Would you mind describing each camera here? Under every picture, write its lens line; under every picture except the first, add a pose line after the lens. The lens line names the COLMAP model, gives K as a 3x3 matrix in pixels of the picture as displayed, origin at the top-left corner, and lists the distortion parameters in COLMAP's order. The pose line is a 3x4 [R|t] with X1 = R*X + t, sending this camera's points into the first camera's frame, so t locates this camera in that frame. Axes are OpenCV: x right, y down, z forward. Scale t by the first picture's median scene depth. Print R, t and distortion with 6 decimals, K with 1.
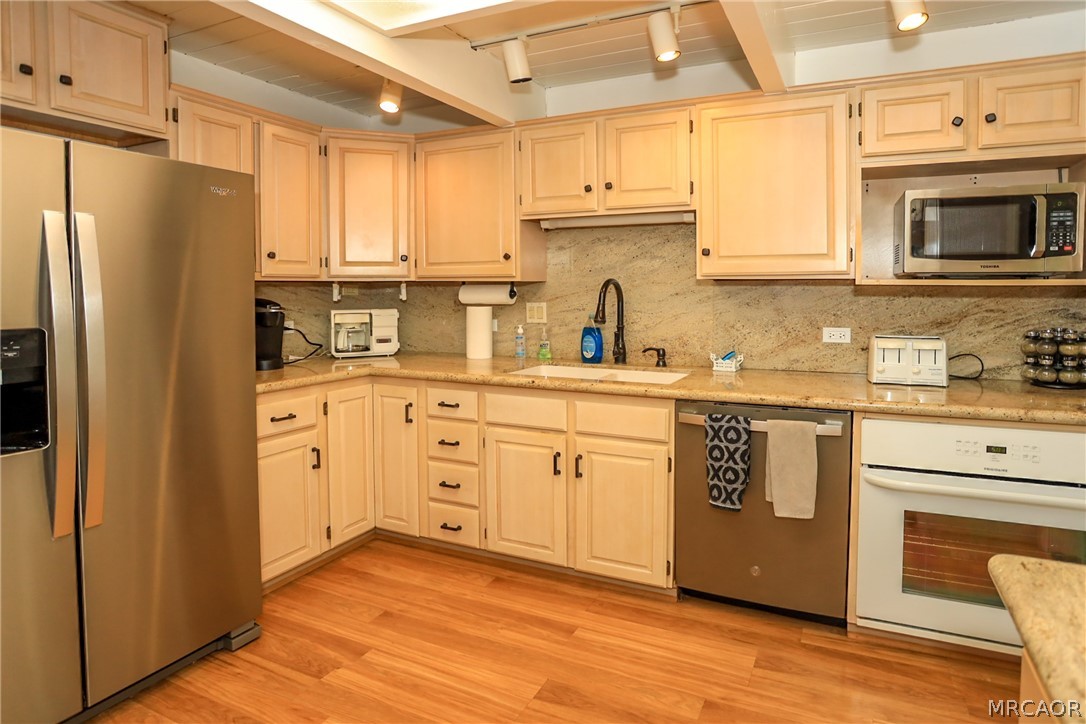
lens RADIAL K [[587.2, 0, 581.8], [0, 587.2, 360.3], [0, 0, 1]] dist [-0.068847, 0.026462]
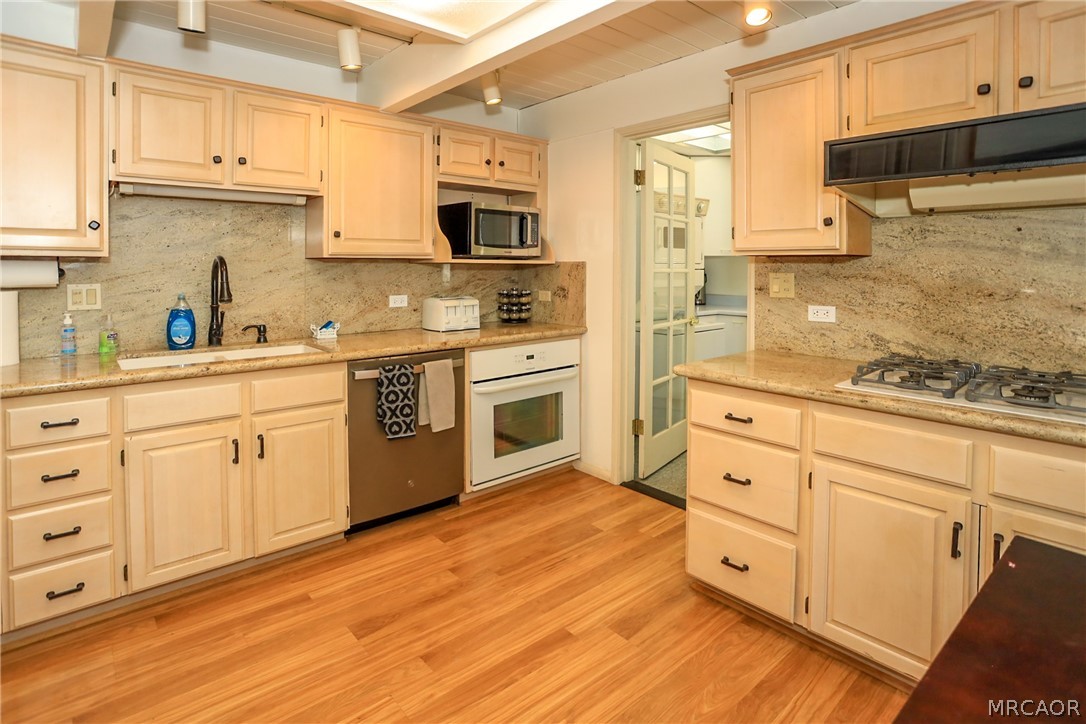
lens RADIAL K [[587.2, 0, 581.8], [0, 587.2, 360.3], [0, 0, 1]] dist [-0.068847, 0.026462]
pose [[0.366676, -0.142101, 0.919432, -0.707077], [0.104827, 0.988284, 0.110937, -0.014617], [-0.924424, 0.055704, 0.377276, 0.132085]]
